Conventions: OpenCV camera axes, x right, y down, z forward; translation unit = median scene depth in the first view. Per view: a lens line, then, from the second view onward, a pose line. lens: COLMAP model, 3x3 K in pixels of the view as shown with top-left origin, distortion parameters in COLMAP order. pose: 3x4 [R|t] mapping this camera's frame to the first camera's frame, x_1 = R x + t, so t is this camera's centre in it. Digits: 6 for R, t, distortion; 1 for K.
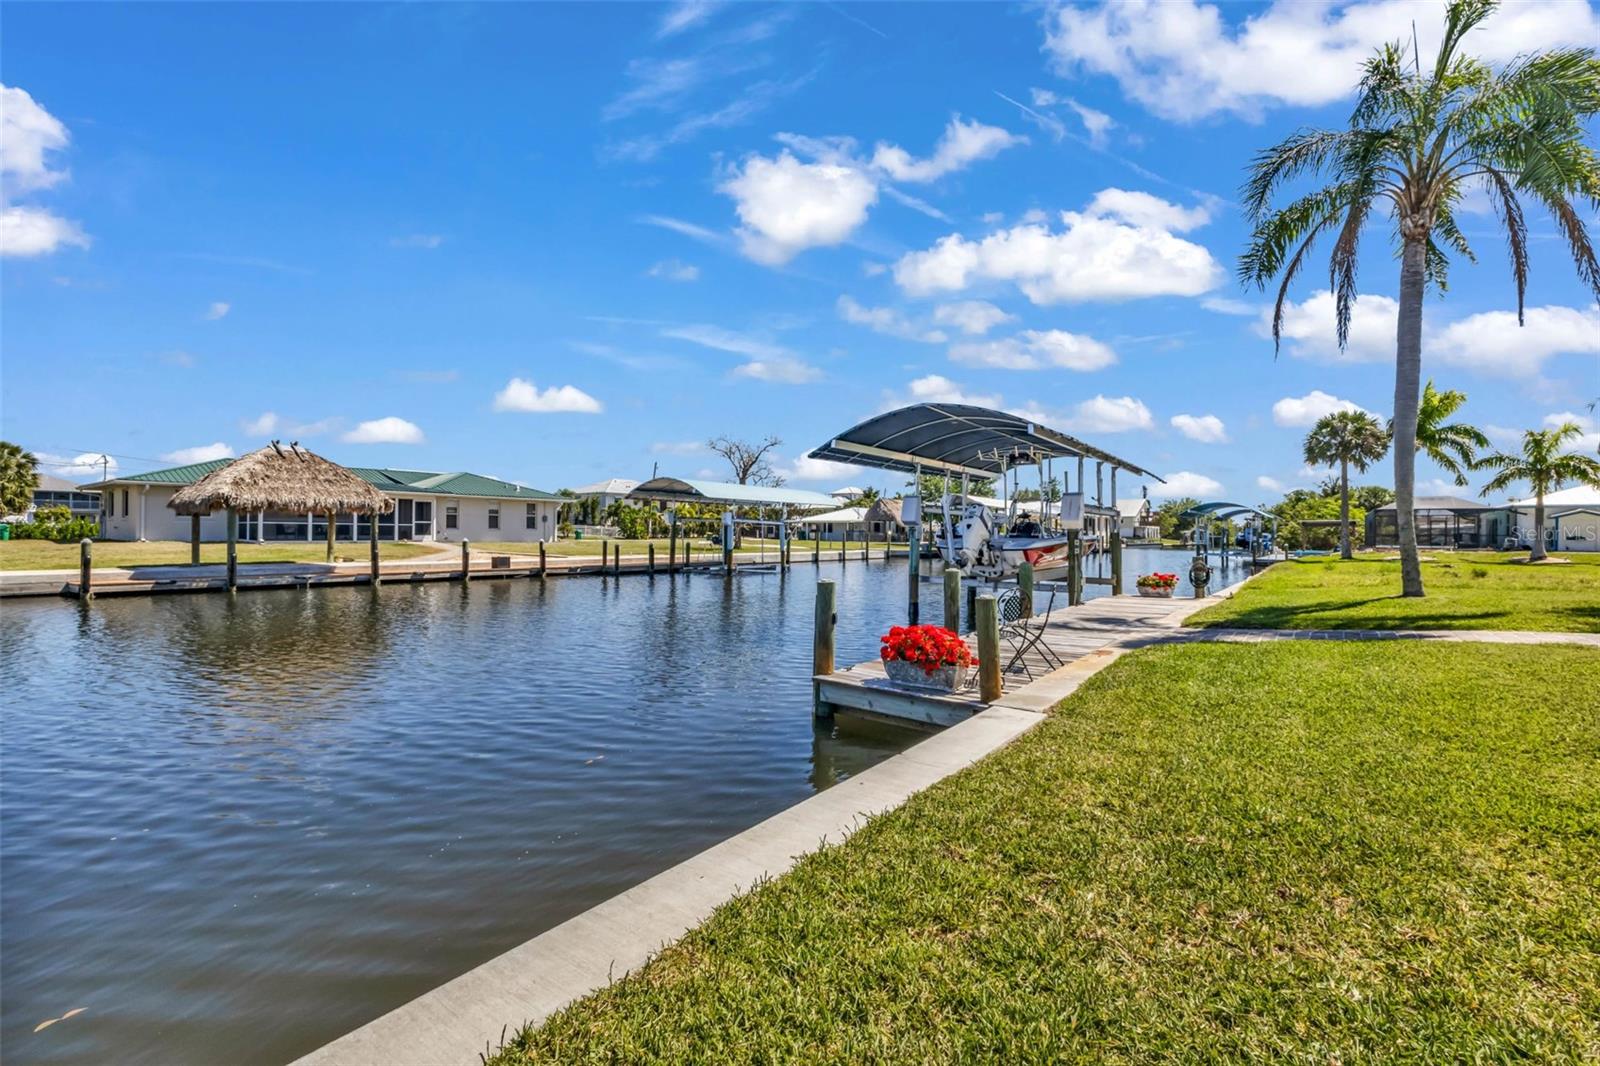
lens RADIAL K [[697.1, 0, 804.9], [0, 697.1, 533.2], [0, 0, 1]] dist [0.008535, 0.000074]
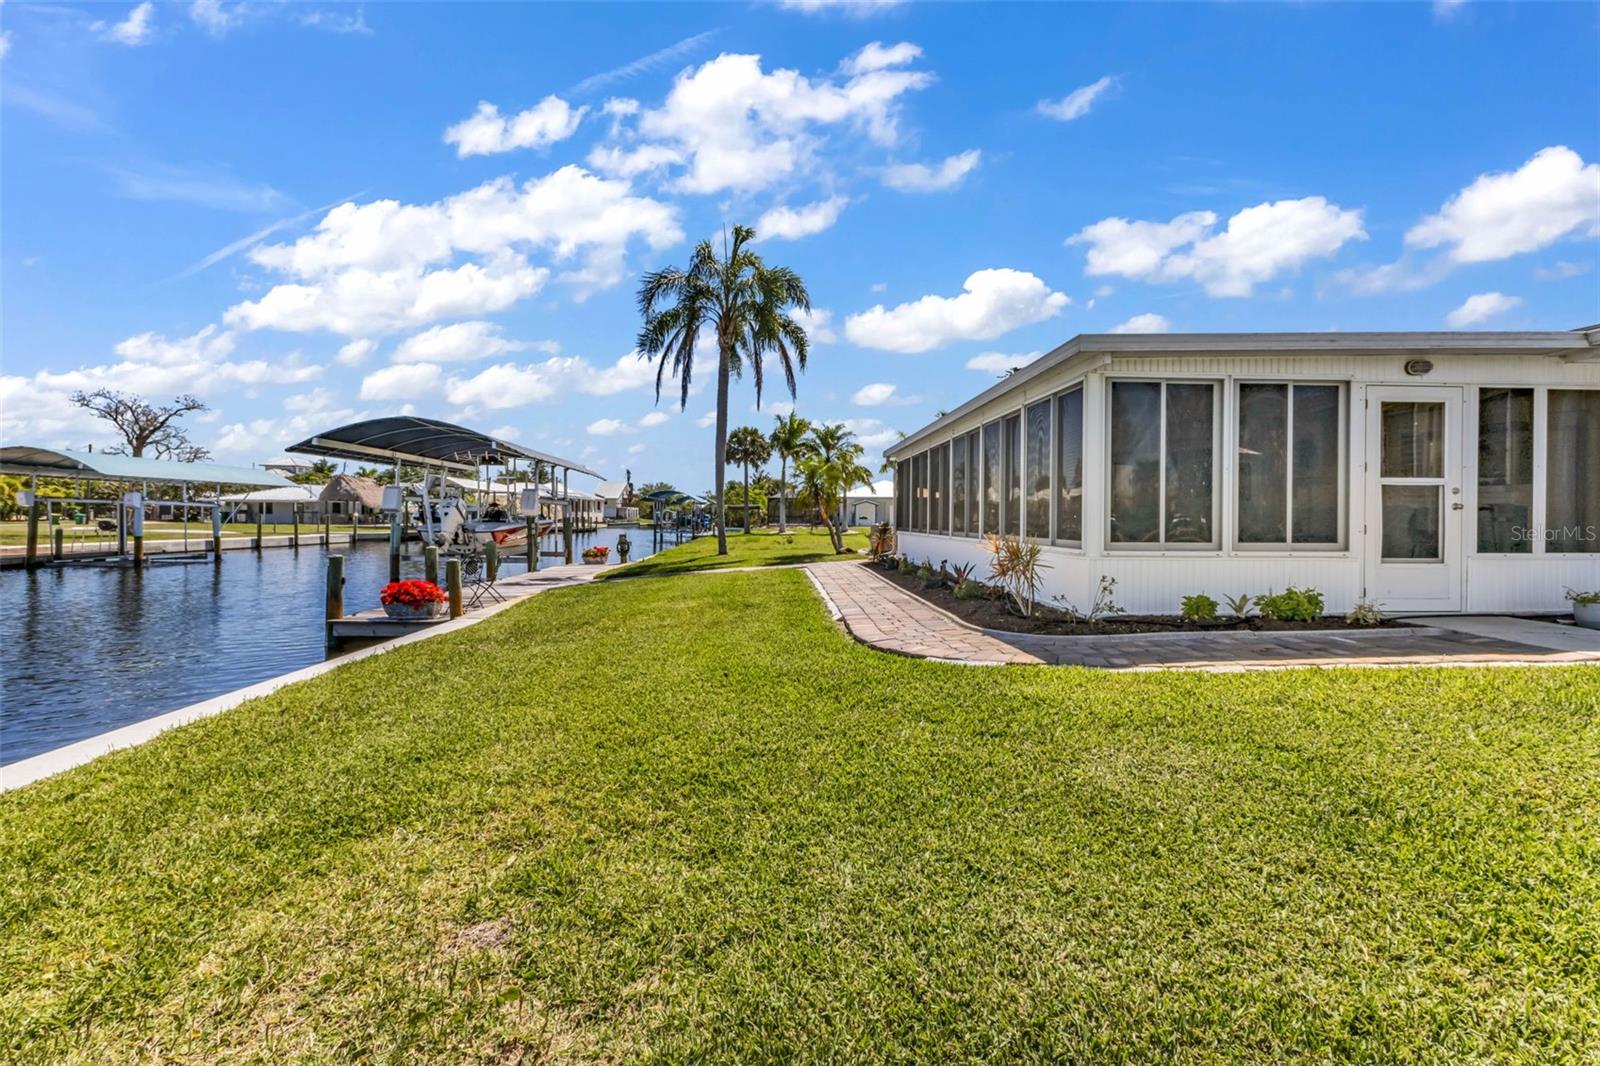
lens RADIAL K [[702.9, 0, 801.7], [0, 702.9, 519.0], [0, 0, 1]] dist [0.019269, -0.004591]
pose [[0.770682, -0.005140, 0.637200, -0.034914], [-0.000192, 0.999966, 0.008299, -0.004693], [-0.637220, -0.006518, 0.770654, -0.165235]]
